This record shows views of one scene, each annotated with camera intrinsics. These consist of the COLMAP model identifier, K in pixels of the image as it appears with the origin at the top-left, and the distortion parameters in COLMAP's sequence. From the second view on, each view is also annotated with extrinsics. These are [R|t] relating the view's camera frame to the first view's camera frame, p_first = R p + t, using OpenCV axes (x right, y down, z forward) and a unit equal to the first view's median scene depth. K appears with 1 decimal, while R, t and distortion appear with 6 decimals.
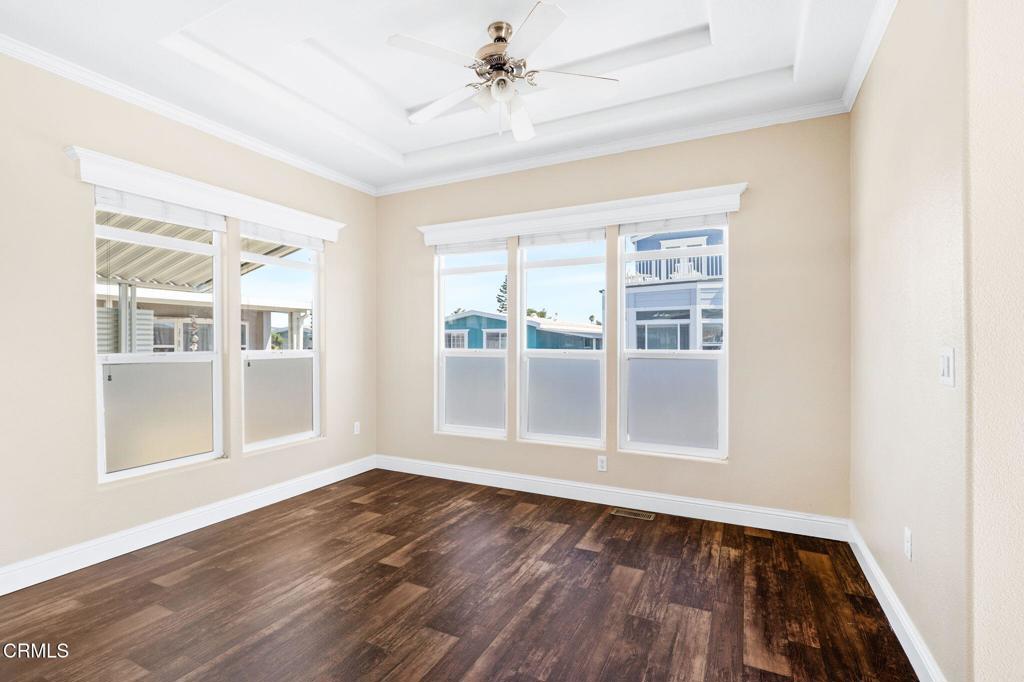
lens RADIAL K [[472.2, 0, 512.0], [0, 472.2, 341.0], [0, 0, 1]] dist [-0.003173, 0.000560]
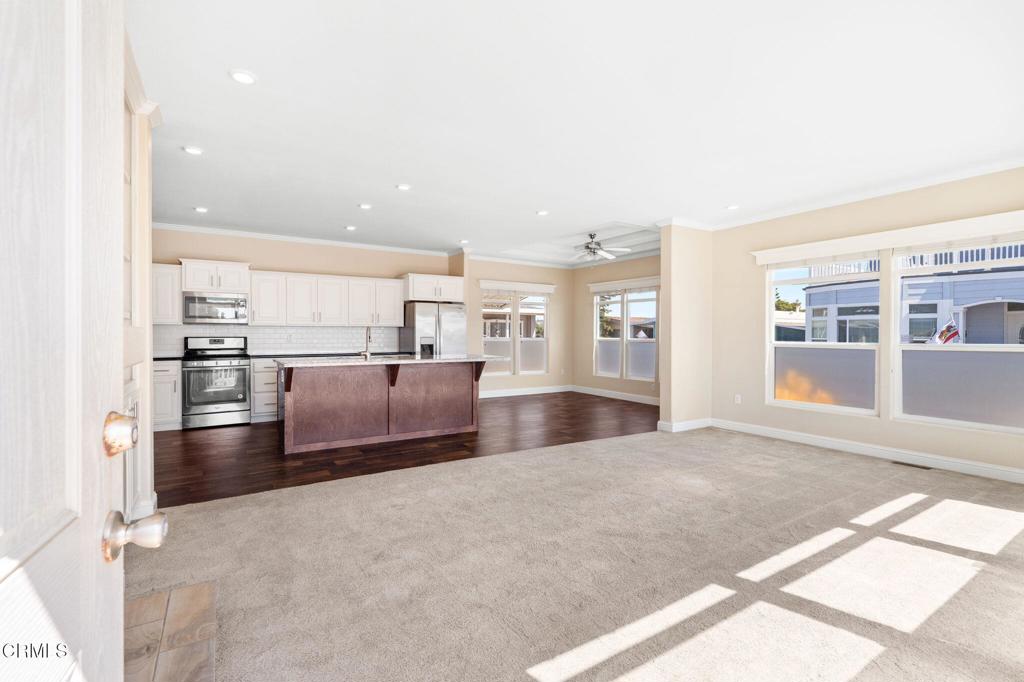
lens RADIAL K [[465.8, 0, 512.0], [0, 465.8, 341.0], [0, 0, 1]] dist [0.000045, 0.000002]
pose [[0.858515, 0.018223, -0.512464, 0.333687], [-0.008044, 0.999724, 0.022074, -0.006760], [0.512725, -0.014829, 0.858425, -0.579256]]
